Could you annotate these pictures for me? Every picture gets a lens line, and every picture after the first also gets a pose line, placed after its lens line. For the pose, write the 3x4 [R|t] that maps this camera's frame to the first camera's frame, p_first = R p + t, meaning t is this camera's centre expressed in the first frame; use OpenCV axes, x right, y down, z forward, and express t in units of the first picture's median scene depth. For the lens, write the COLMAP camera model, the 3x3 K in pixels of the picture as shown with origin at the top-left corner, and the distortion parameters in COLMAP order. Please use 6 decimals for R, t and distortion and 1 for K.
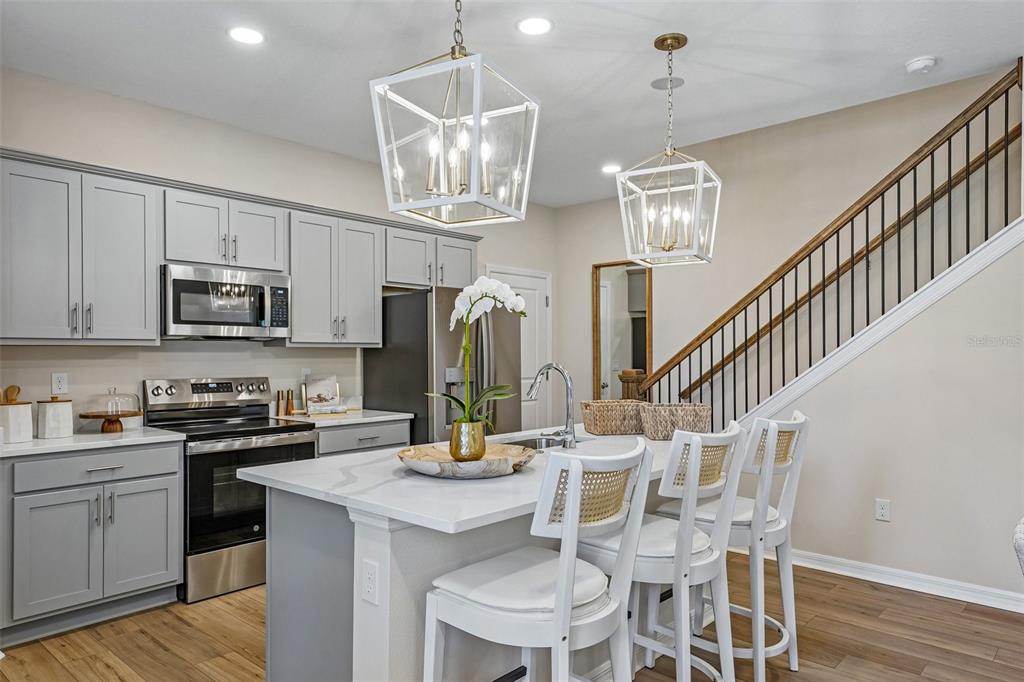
lens RADIAL K [[661.2, 0, 497.7], [0, 661.2, 356.2], [0, 0, 1]] dist [0.026656, 0.008746]
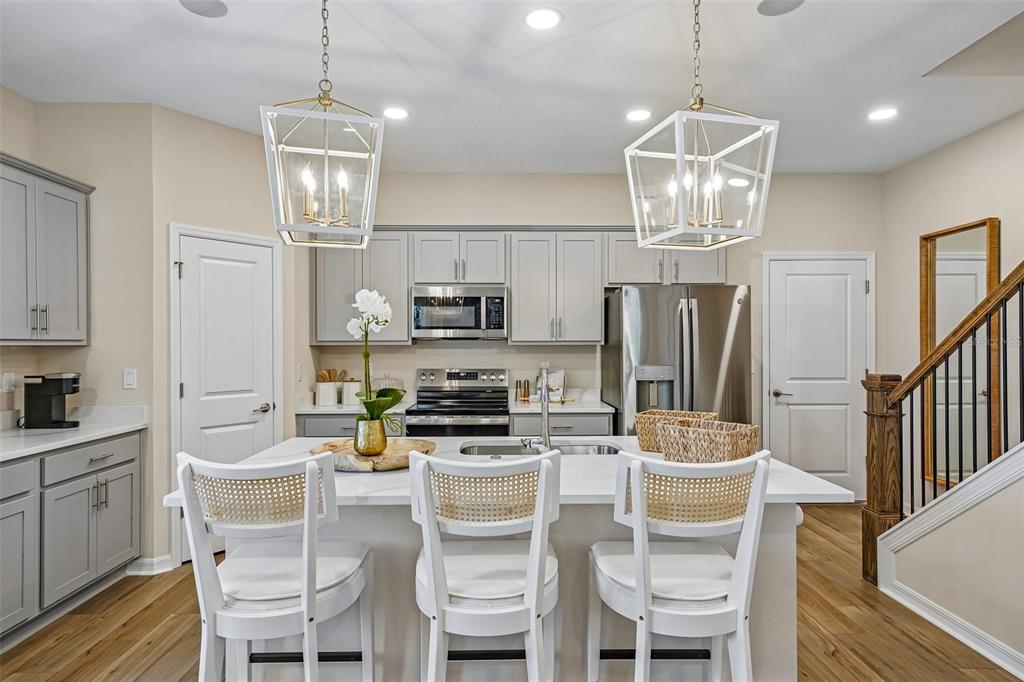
lens RADIAL K [[575.2, 0, 506.3], [0, 575.2, 345.0], [0, 0, 1]] dist [0.015382, -0.002066]
pose [[0.690339, 0.003590, -0.723477, 0.480717], [-0.002685, 0.999994, 0.002400, -0.017838], [0.723481, 0.000286, 0.690344, 0.289453]]
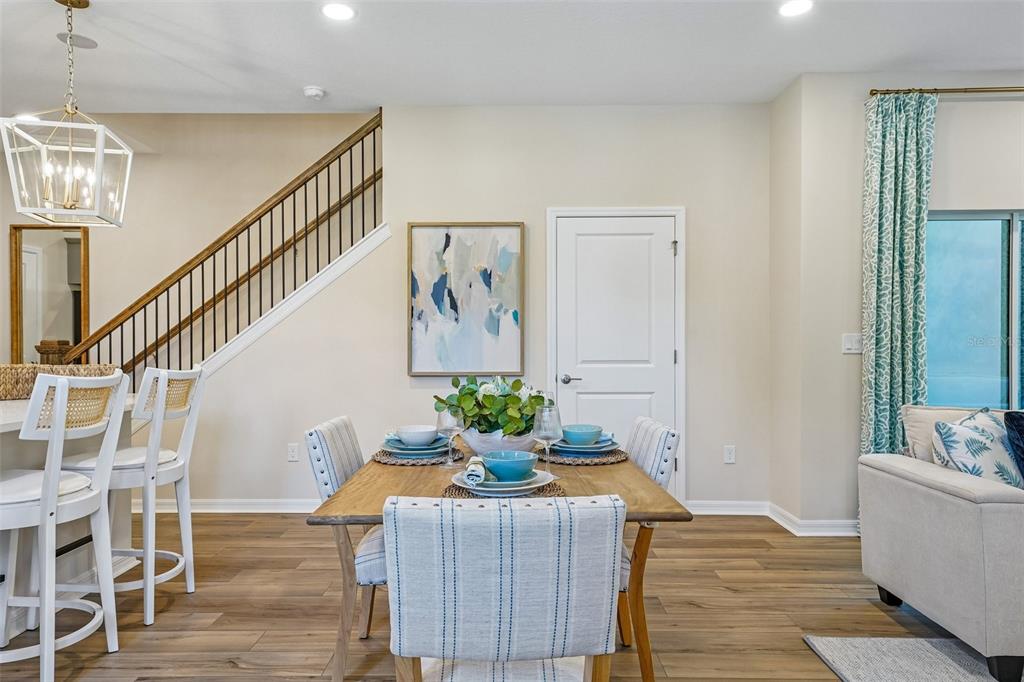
lens RADIAL K [[661.2, 0, 509.7], [0, 661.2, 346.6], [0, 0, 1]] dist [0.026656, 0.008746]
pose [[0.741933, 0.001050, 0.670474, 0.058527], [-0.000442, 0.999999, -0.001076, 0.036818], [-0.670474, 0.000502, 0.741933, -0.145599]]
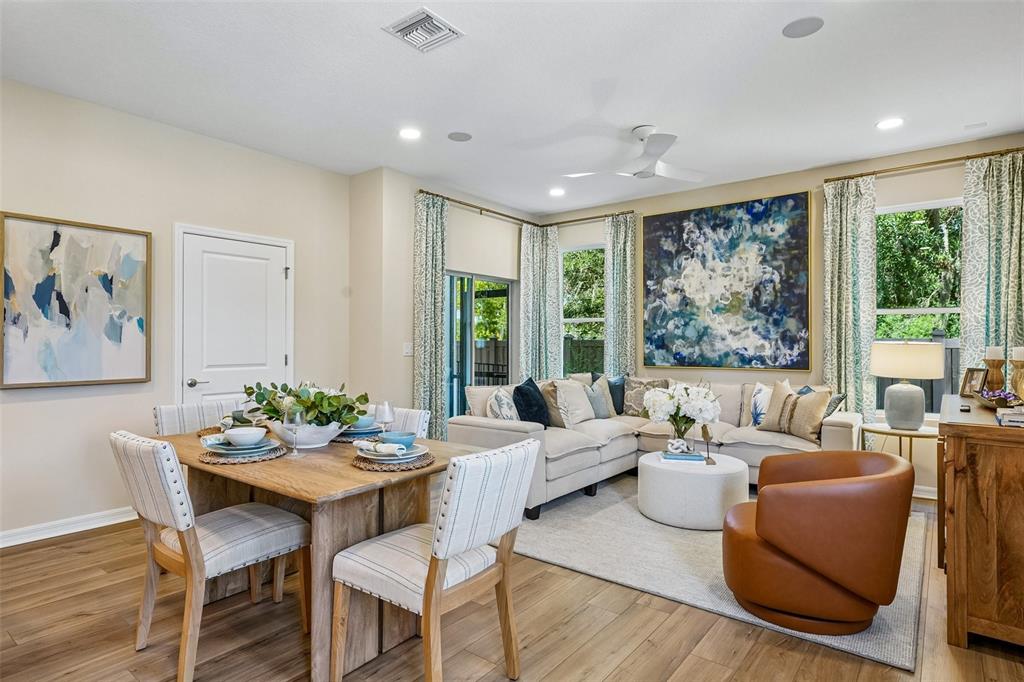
lens RADIAL K [[556.7, 0, 507.0], [0, 556.7, 341.2], [0, 0, 1]] dist [0.007522, 0.003050]
pose [[-0.076825, 0.009059, 0.997003, -0.193524], [0.000974, 0.999959, -0.009010, 0.023600], [-0.997044, 0.000279, -0.076831, 0.126973]]
